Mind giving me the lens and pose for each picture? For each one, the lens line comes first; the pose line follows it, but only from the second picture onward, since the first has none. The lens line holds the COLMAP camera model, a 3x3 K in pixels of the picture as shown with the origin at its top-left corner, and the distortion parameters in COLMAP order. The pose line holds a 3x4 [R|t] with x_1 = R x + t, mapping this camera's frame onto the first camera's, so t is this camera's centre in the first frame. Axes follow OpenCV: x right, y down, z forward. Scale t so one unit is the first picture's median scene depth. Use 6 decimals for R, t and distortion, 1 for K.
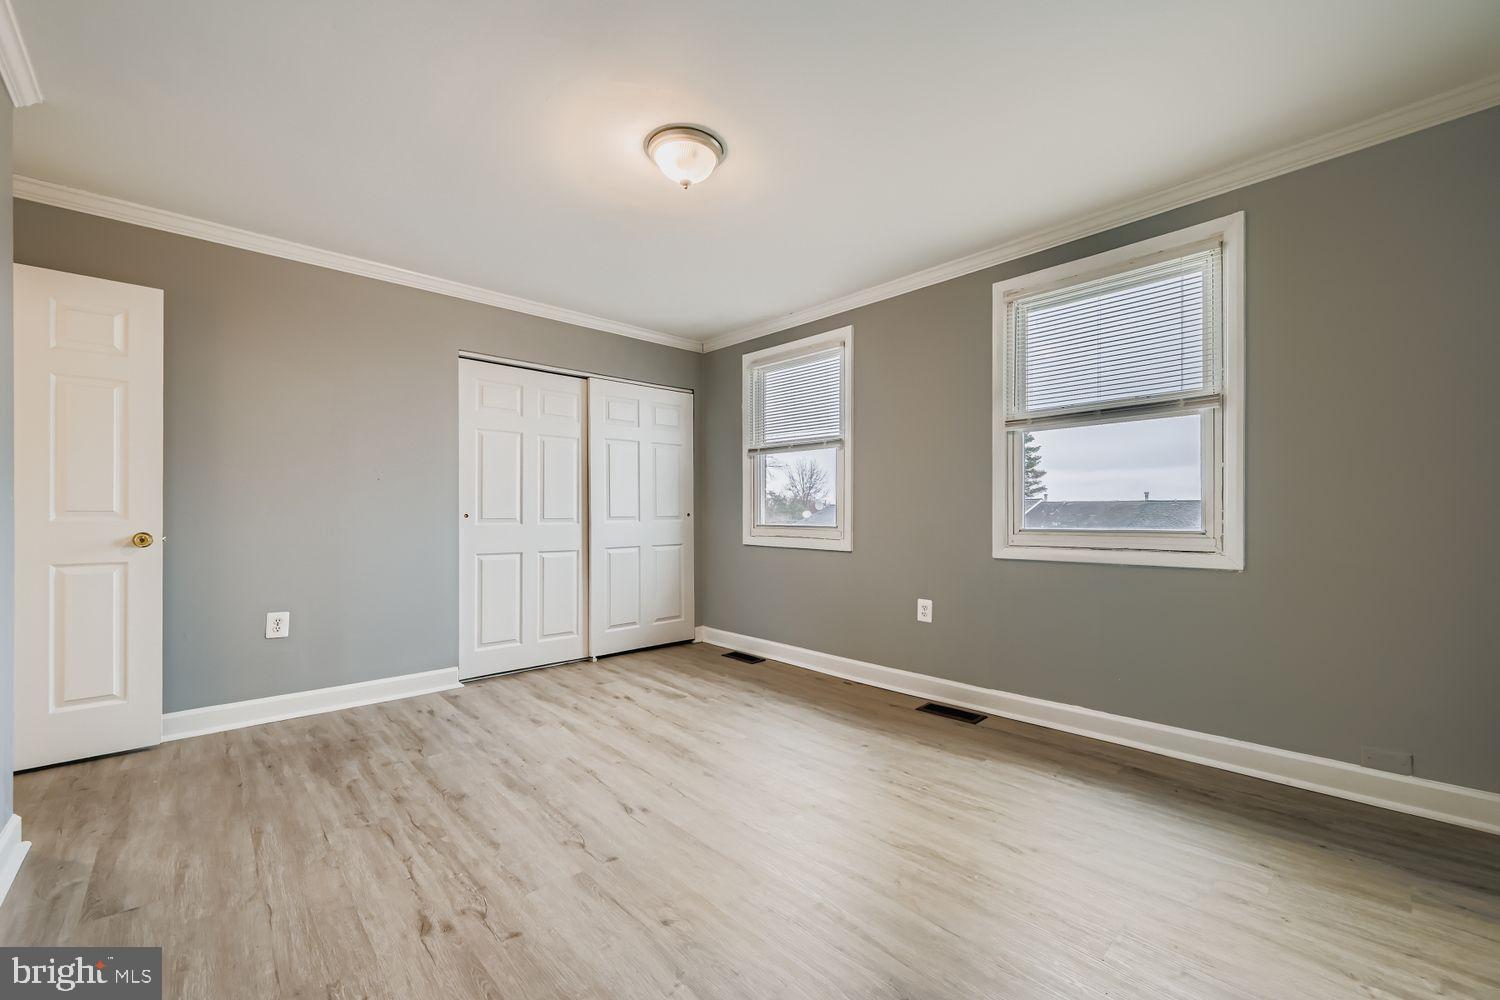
lens RADIAL K [[599.0, 0, 746.3], [0, 599.0, 509.6], [0, 0, 1]] dist [-0.001975, 0.001016]
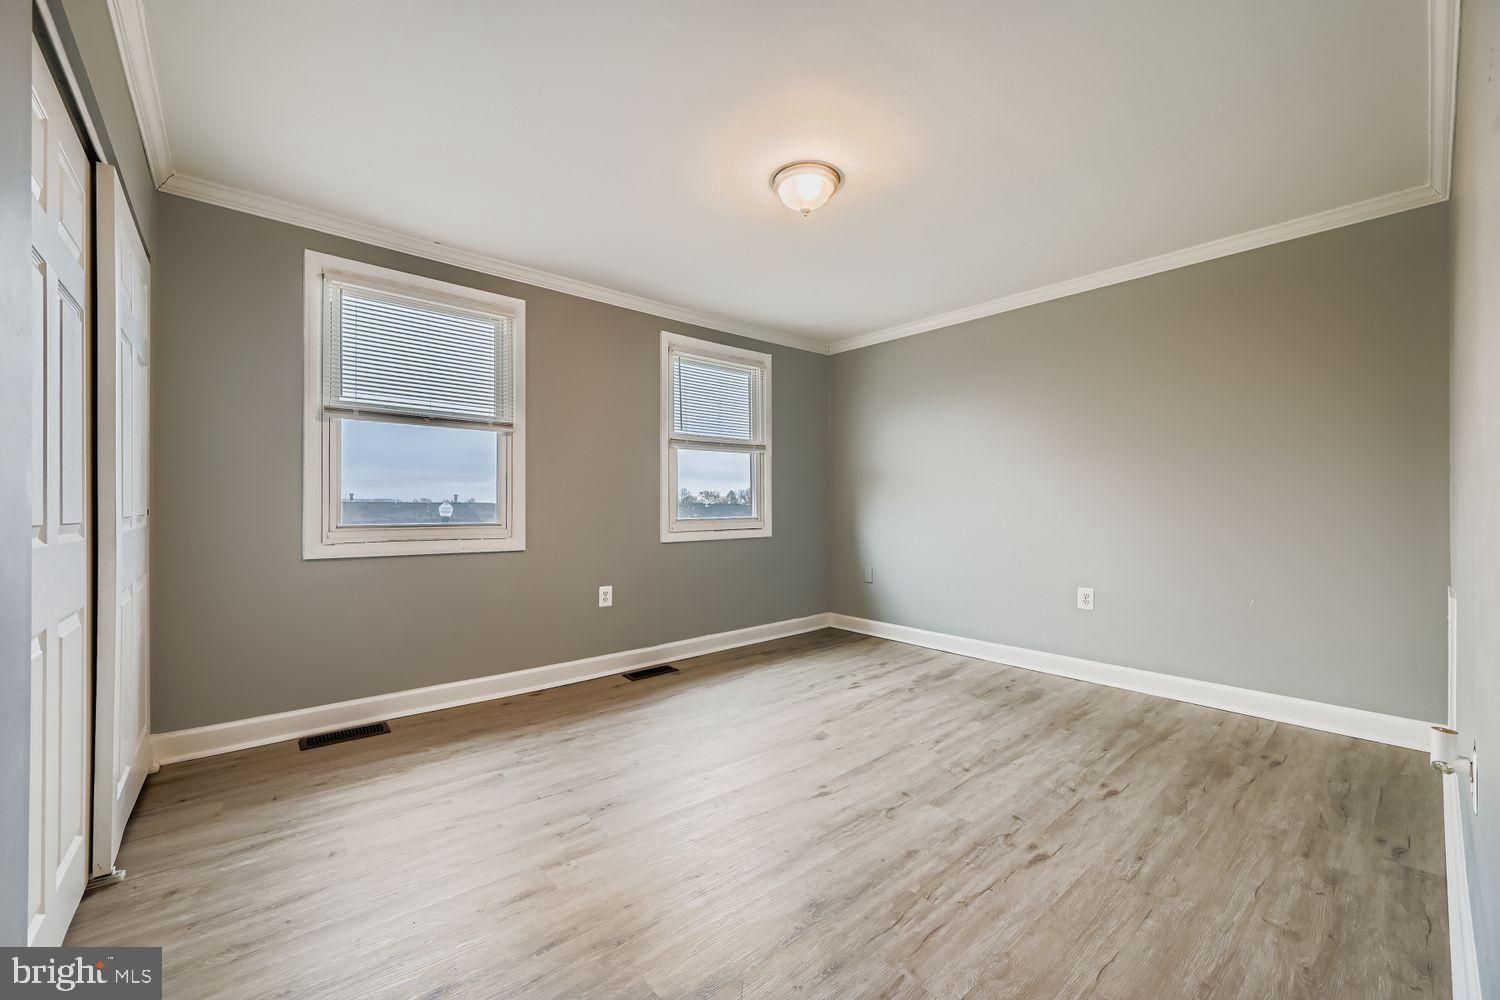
lens RADIAL K [[599.0, 0, 746.9], [0, 599.0, 501.9], [0, 0, 1]] dist [-0.001975, 0.001016]
pose [[0.033159, 0.008467, 0.999414, -0.895787], [-0.006027, 0.999948, -0.008271, 0.002589], [-0.999432, -0.005750, 0.033209, 0.792571]]
